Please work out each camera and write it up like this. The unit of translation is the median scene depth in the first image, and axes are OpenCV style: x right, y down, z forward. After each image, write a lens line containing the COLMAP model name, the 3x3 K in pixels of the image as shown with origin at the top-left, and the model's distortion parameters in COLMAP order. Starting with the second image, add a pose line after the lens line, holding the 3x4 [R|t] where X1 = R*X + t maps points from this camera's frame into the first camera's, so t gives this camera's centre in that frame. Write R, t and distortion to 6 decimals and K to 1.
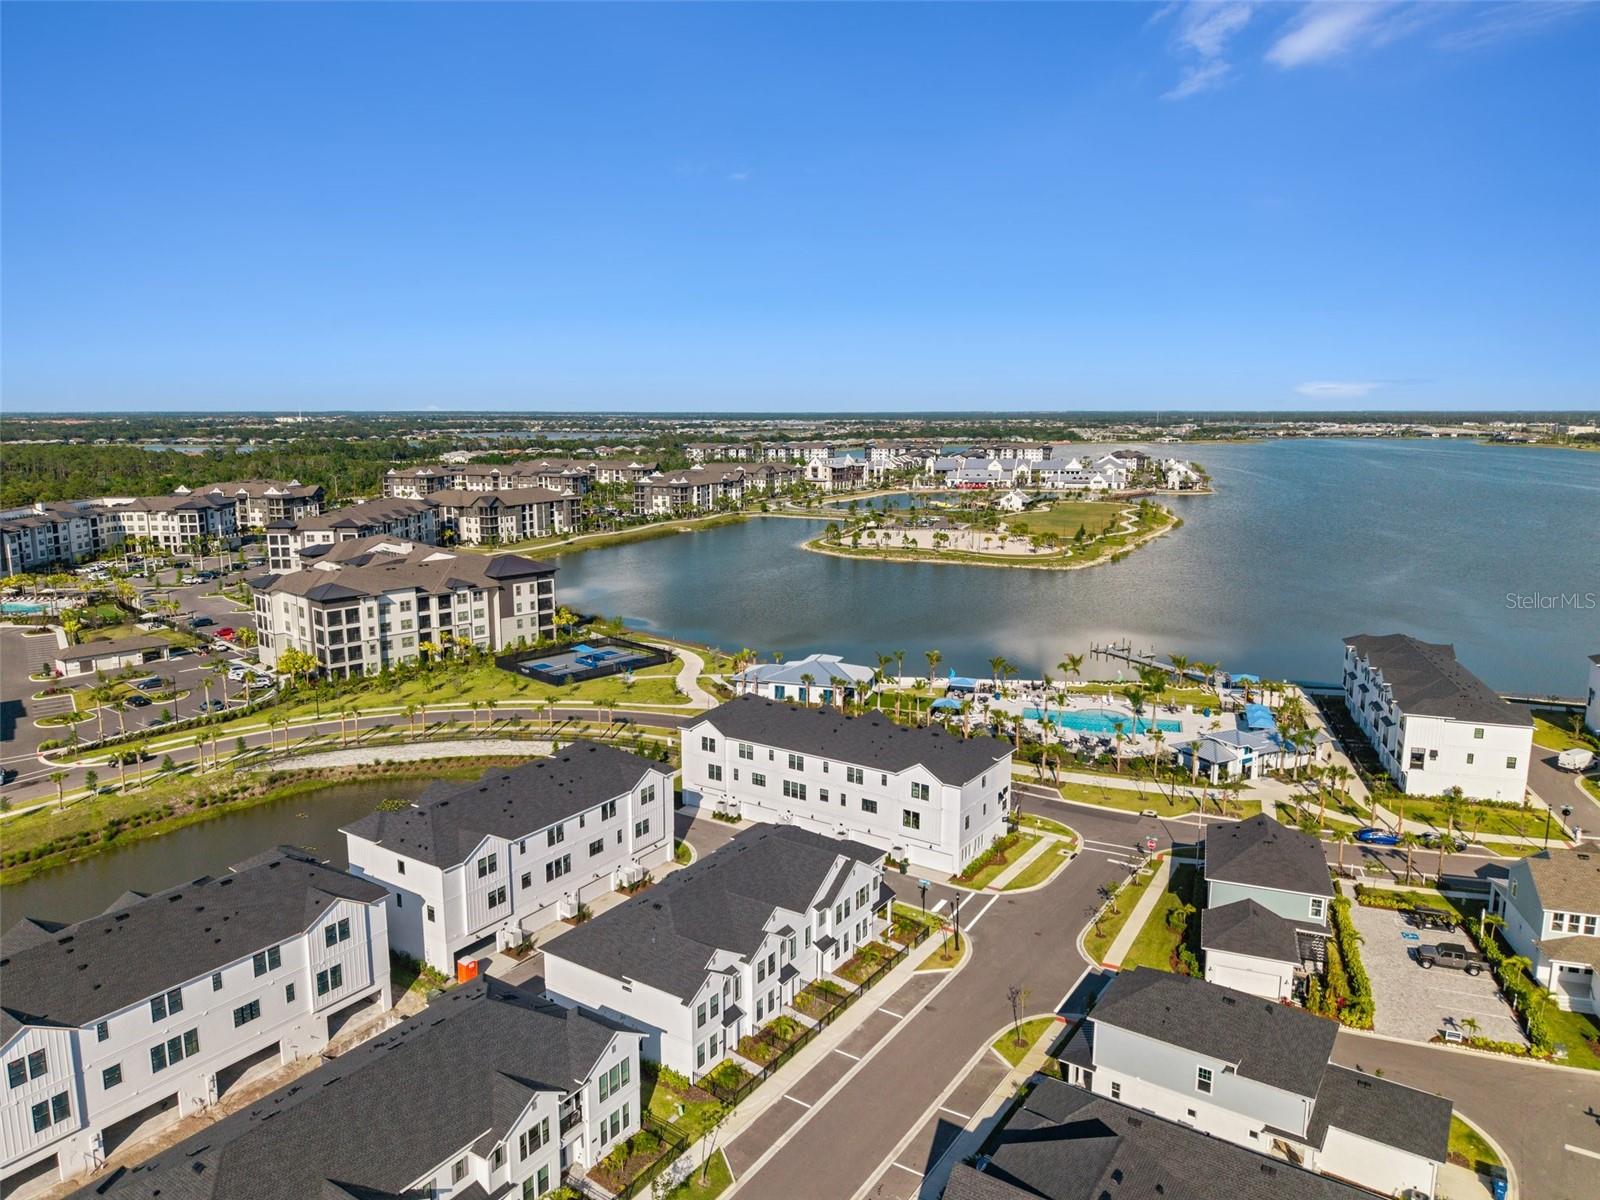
lens RADIAL K [[1062.3, 0, 786.2], [0, 1062.3, 604.3], [0, 0, 1]] dist [0.077029, -0.119800]
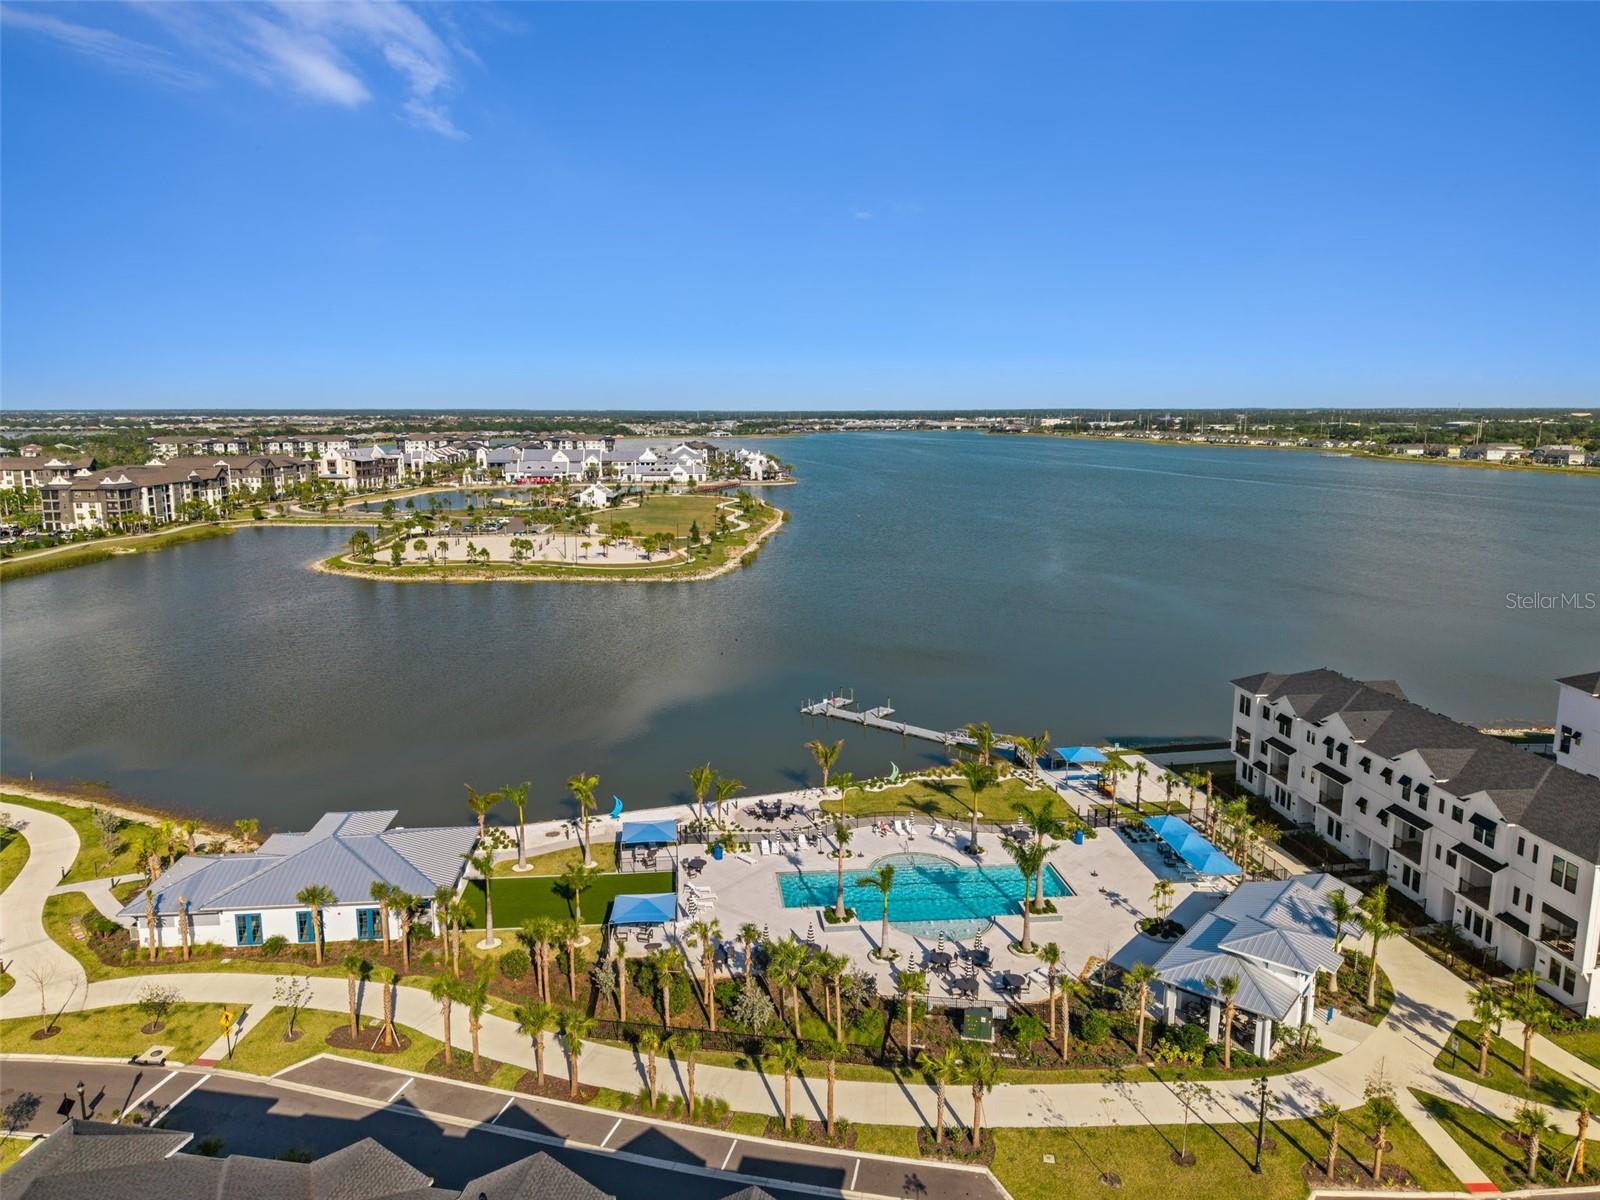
lens RADIAL K [[1062.3, 0, 786.2], [0, 1062.3, 604.3], [0, 0, 1]] dist [0.077029, -0.119800]
pose [[0.912976, -0.071377, 0.401720, 0.008876], [0.071359, 0.997337, 0.015031, -0.013257], [-0.401724, 0.014943, 0.915639, 0.166209]]
